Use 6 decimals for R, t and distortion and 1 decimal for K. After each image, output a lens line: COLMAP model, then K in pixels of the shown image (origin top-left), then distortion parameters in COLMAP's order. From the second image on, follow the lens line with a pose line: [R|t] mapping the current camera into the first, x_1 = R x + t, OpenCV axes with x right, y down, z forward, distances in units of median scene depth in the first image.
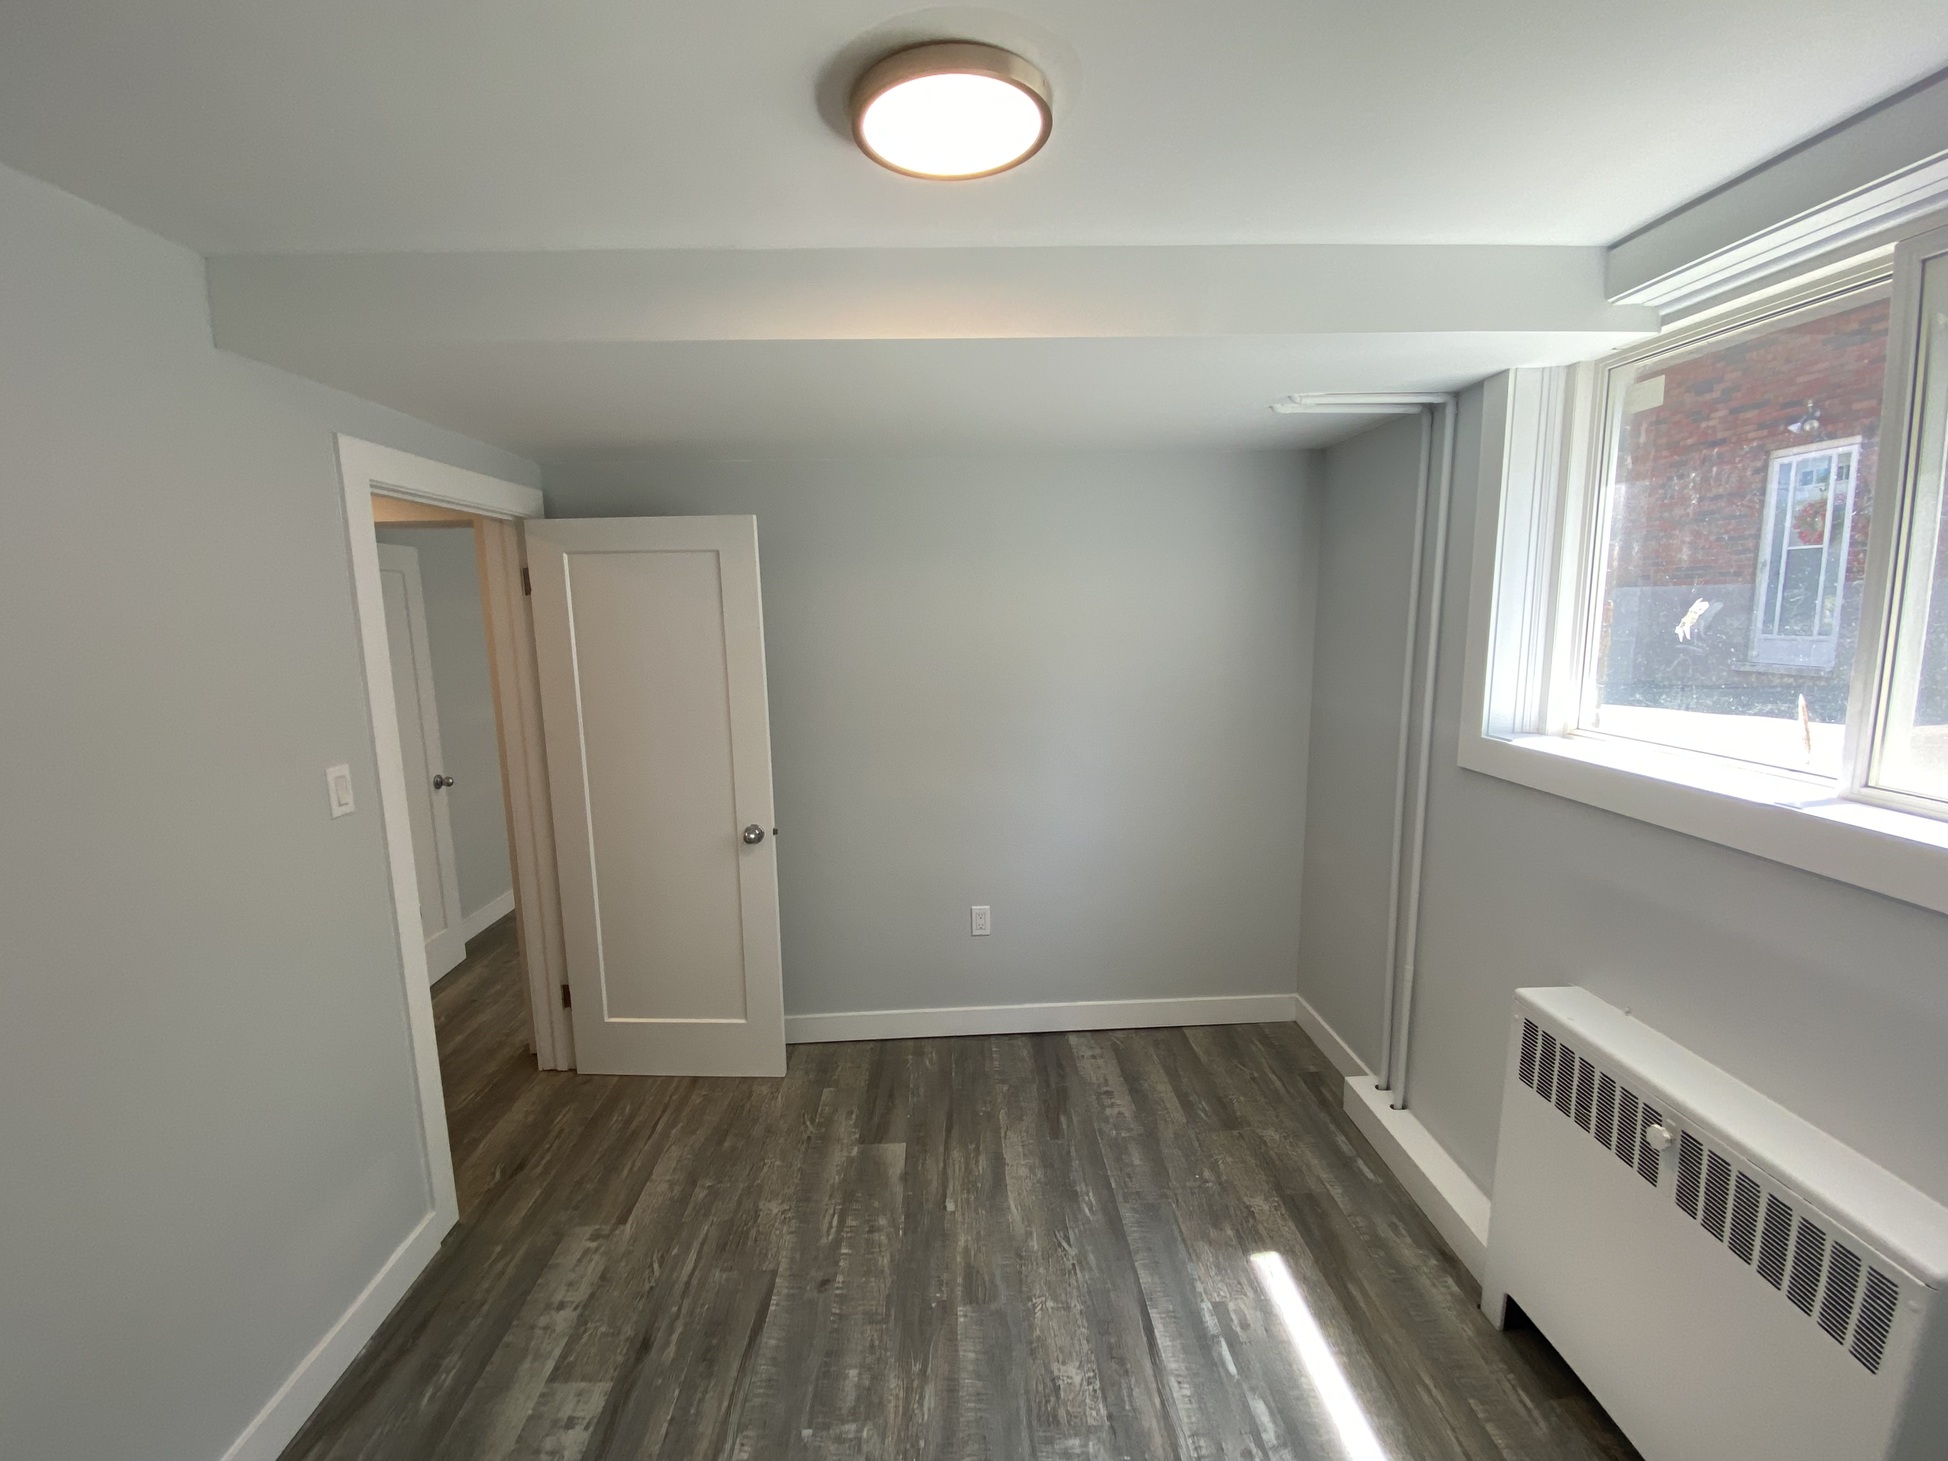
lens RADIAL K [[825.8, 0, 974.0], [0, 825.8, 730.5], [0, 0, 1]] dist [-0.000003, -0.012594]
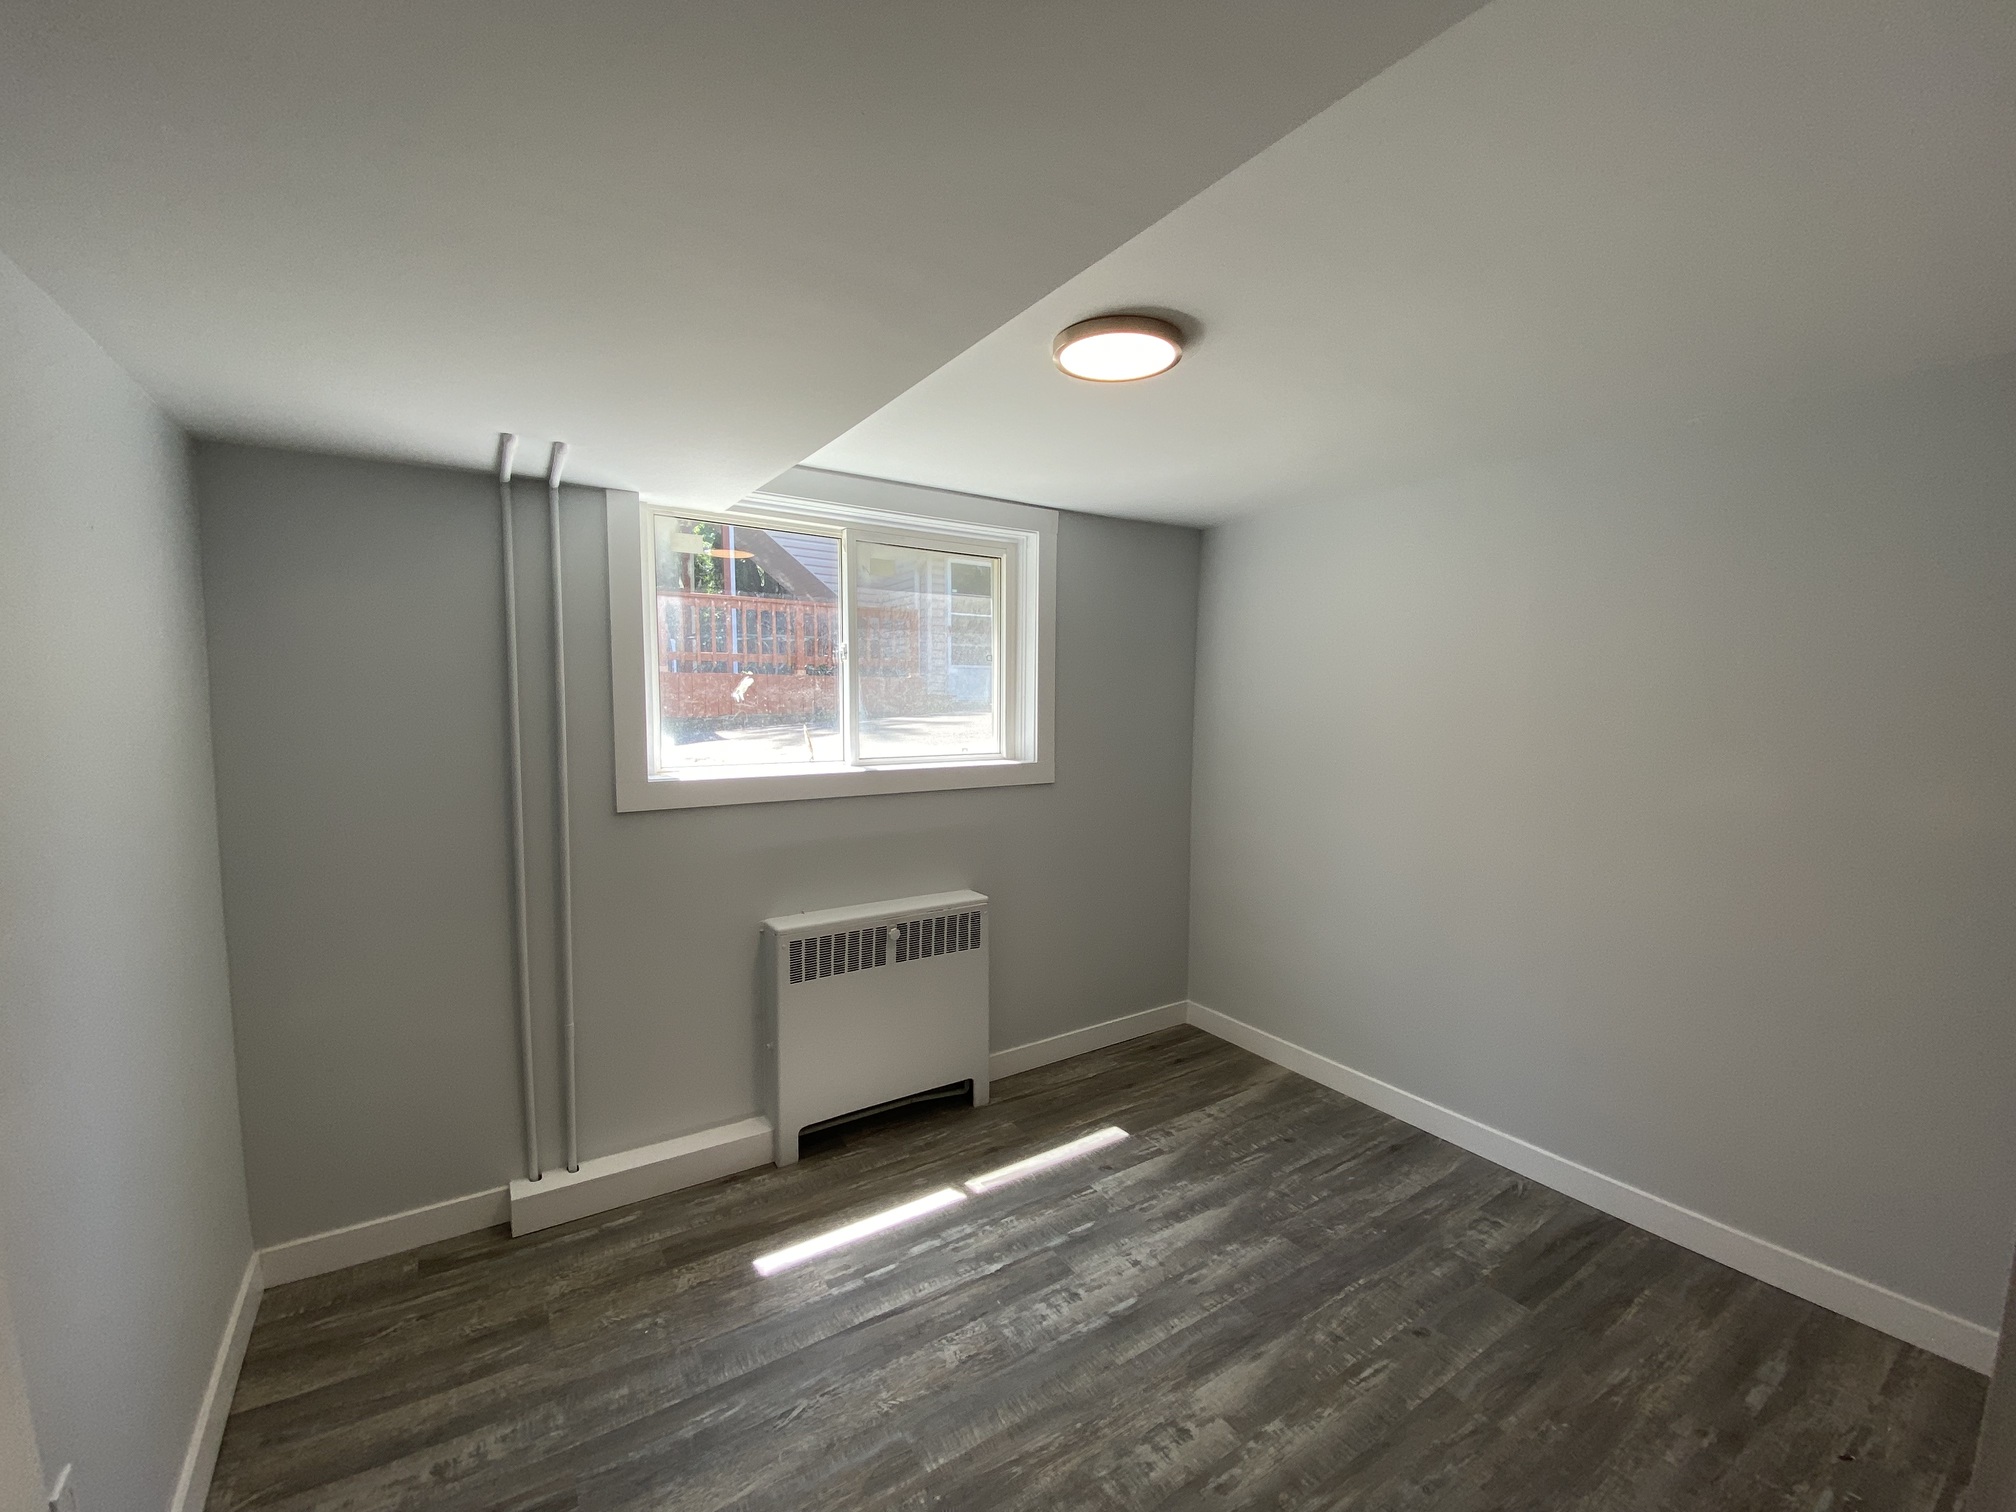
lens RADIAL K [[822.7, 0, 1002.7], [0, 822.7, 752.8], [0, 0, 1]] dist [0.025823, -0.023252]
pose [[-0.509619, -0.048127, 0.859053, -0.800937], [0.130968, 0.982461, 0.132736, -0.145054], [-0.850374, 0.180153, -0.494377, 1.287934]]
